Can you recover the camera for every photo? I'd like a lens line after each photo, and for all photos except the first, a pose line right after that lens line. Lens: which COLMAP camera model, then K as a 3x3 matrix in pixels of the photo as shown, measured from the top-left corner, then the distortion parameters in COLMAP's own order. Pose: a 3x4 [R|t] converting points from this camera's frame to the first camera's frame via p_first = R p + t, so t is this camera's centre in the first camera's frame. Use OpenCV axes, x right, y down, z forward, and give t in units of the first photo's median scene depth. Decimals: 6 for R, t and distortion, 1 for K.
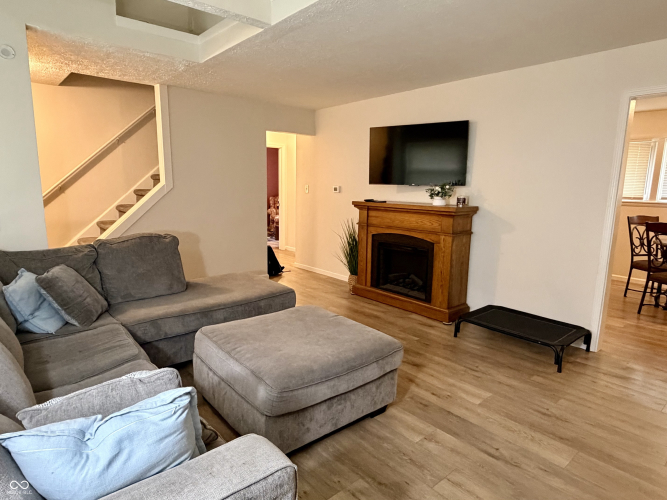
lens RADIAL K [[408.7, 0, 332.0], [0, 408.7, 249.9], [0, 0, 1]] dist [-0.004746, -0.000470]
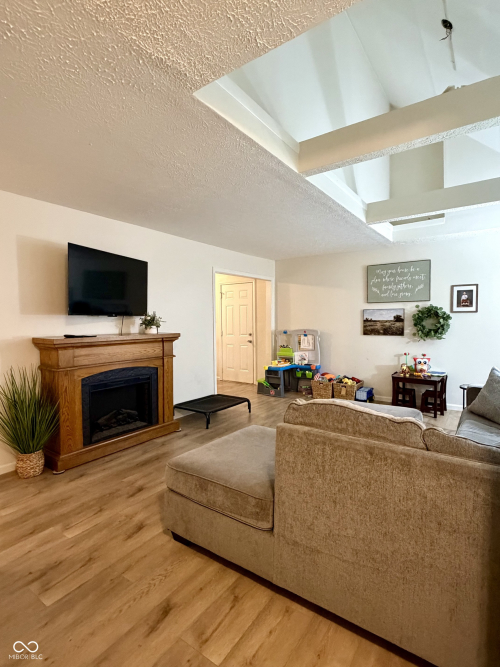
lens RADIAL K [[344.1, 0, 249.1], [0, 344.1, 330.6], [0, 0, 1]] dist [0.037312, 0.000205]
pose [[-0.244576, -0.042174, 0.968712, -0.677621], [0.158574, 0.983863, 0.082869, -0.145198], [-0.956576, 0.173880, -0.233942, 0.915470]]
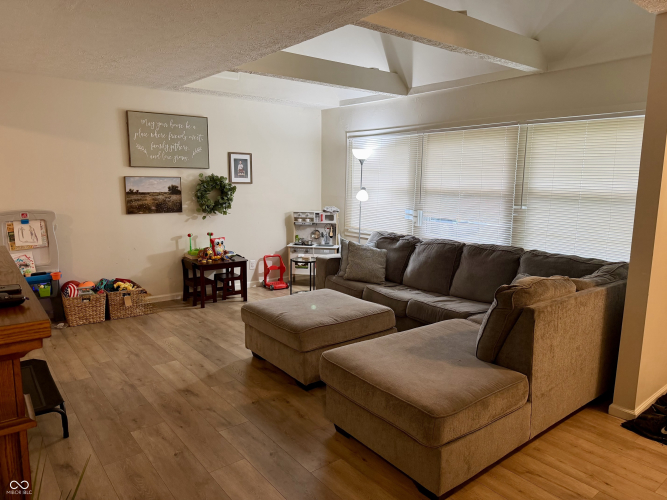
lens RADIAL K [[470.0, 0, 334.1], [0, 470.0, 254.0], [0, 0, 1]] dist [0.009480, -0.003225]
pose [[-0.998876, -0.030685, 0.036116, -0.107358], [-0.017576, 0.947595, 0.318991, -0.247514], [-0.044011, 0.317997, -0.947069, 1.340136]]
